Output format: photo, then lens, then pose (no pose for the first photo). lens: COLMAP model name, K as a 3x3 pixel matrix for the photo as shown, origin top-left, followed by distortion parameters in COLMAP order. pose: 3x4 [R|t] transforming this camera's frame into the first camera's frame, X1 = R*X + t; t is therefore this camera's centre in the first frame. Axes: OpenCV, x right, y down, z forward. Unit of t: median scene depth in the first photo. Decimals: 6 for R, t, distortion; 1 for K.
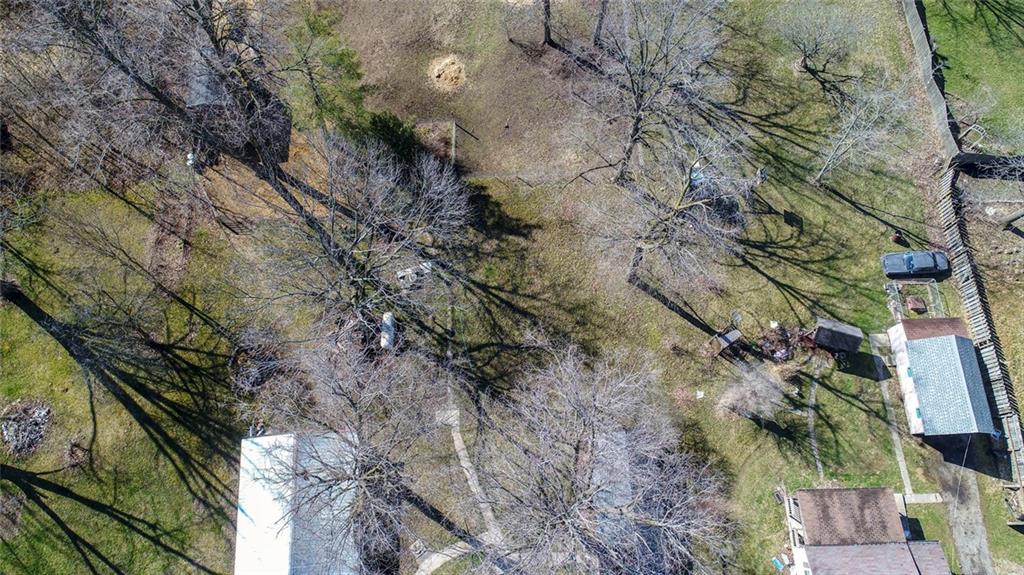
lens RADIAL K [[674.2, 0, 518.1], [0, 674.2, 285.0], [0, 0, 1]] dist [0.004462, 0.004766]
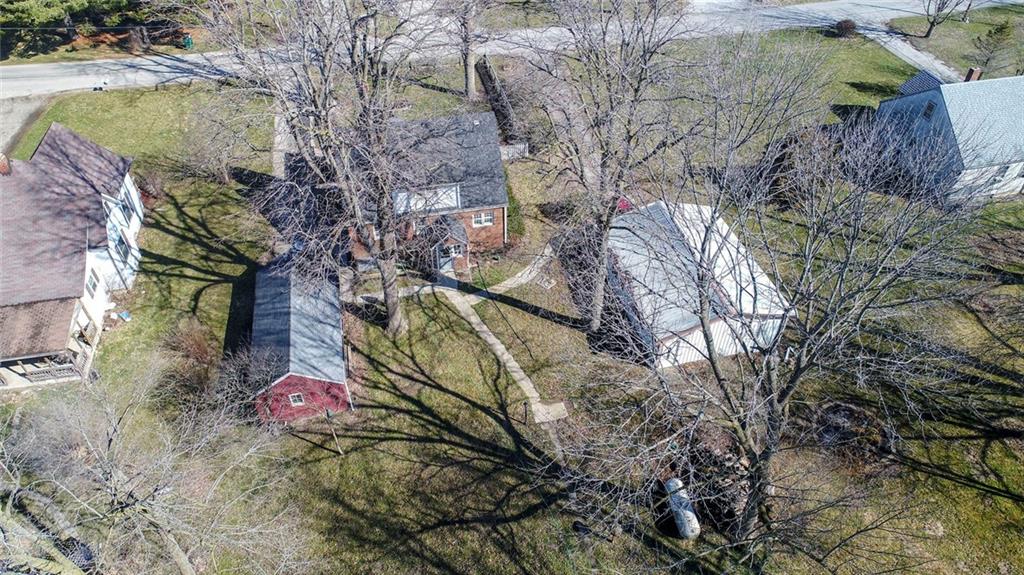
lens RADIAL K [[684.1, 0, 513.9], [0, 684.1, 285.8], [0, 0, 1]] dist [0.008047, 0.004309]
pose [[-0.984951, 0.120888, -0.123523, 0.007102], [-0.163132, -0.414140, 0.895475, -0.389015], [0.057097, 0.902150, 0.427629, 0.577488]]
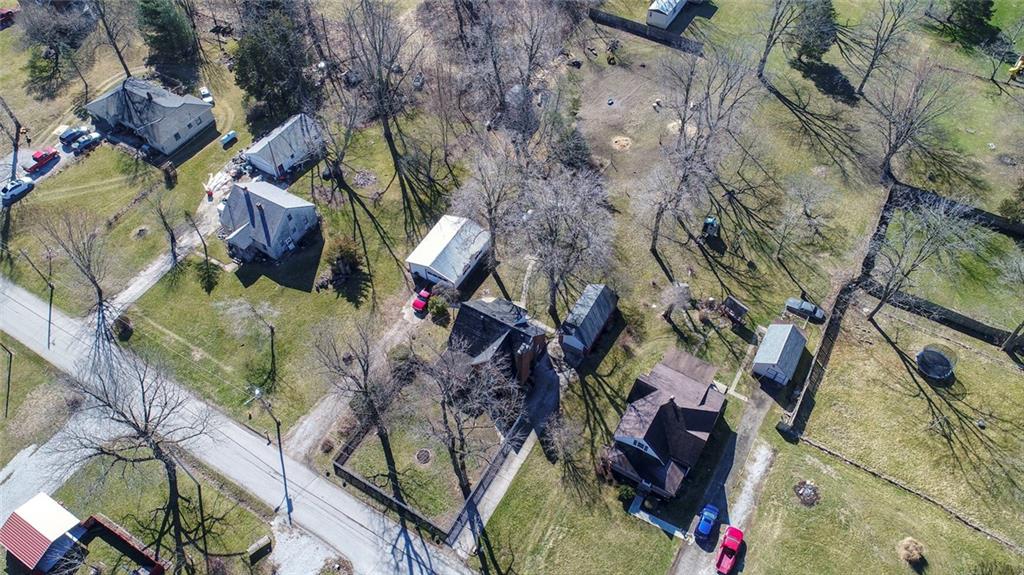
lens RADIAL K [[686.4, 0, 513.6], [0, 686.4, 287.1], [0, 0, 1]] dist [0.008915, -0.000292]
pose [[0.841600, 0.427209, -0.330457, 0.552874], [-0.514744, 0.819708, -0.251231, 0.791806], [0.163550, 0.381537, 0.909770, -0.785566]]
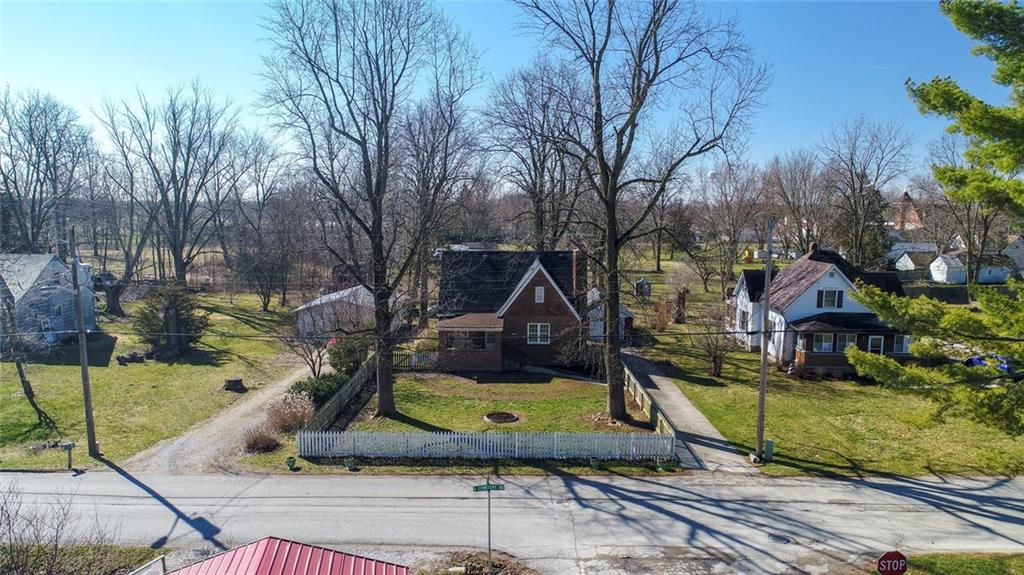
lens RADIAL K [[686.4, 0, 513.6], [0, 686.4, 287.1], [0, 0, 1]] dist [0.008915, -0.000292]
pose [[0.998547, 0.016425, -0.051327, 0.060171], [-0.053613, 0.399277, -0.915262, 1.414038], [0.005460, 0.916683, 0.399577, 0.388730]]
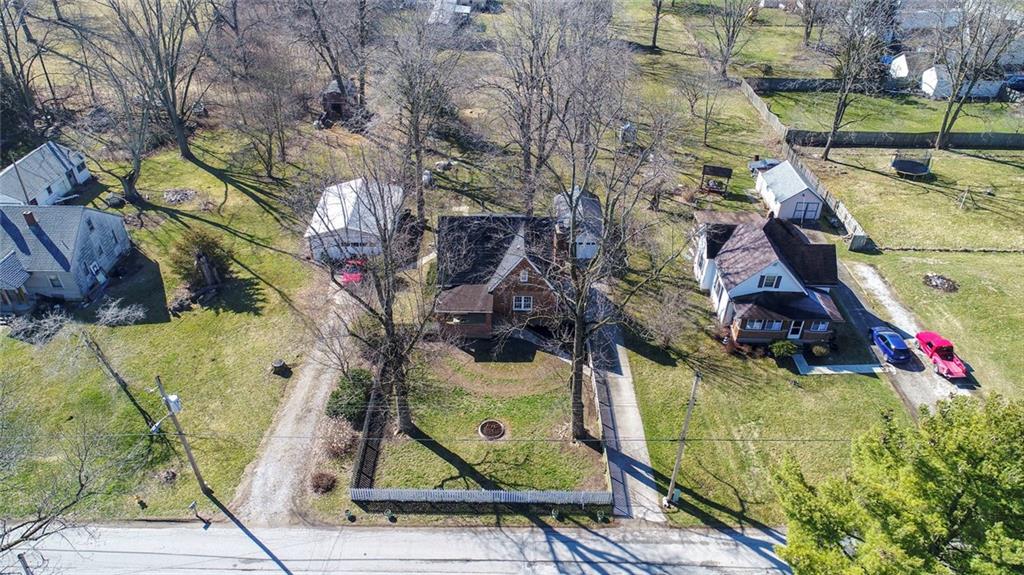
lens RADIAL K [[687.6, 0, 513.3], [0, 687.6, 287.6], [0, 0, 1]] dist [0.005865, 0.004279]
pose [[0.998873, 0.040568, -0.024628, 0.058519], [-0.047154, 0.789705, -0.611672, 1.245919], [-0.005365, 0.612144, 0.790728, -0.078632]]
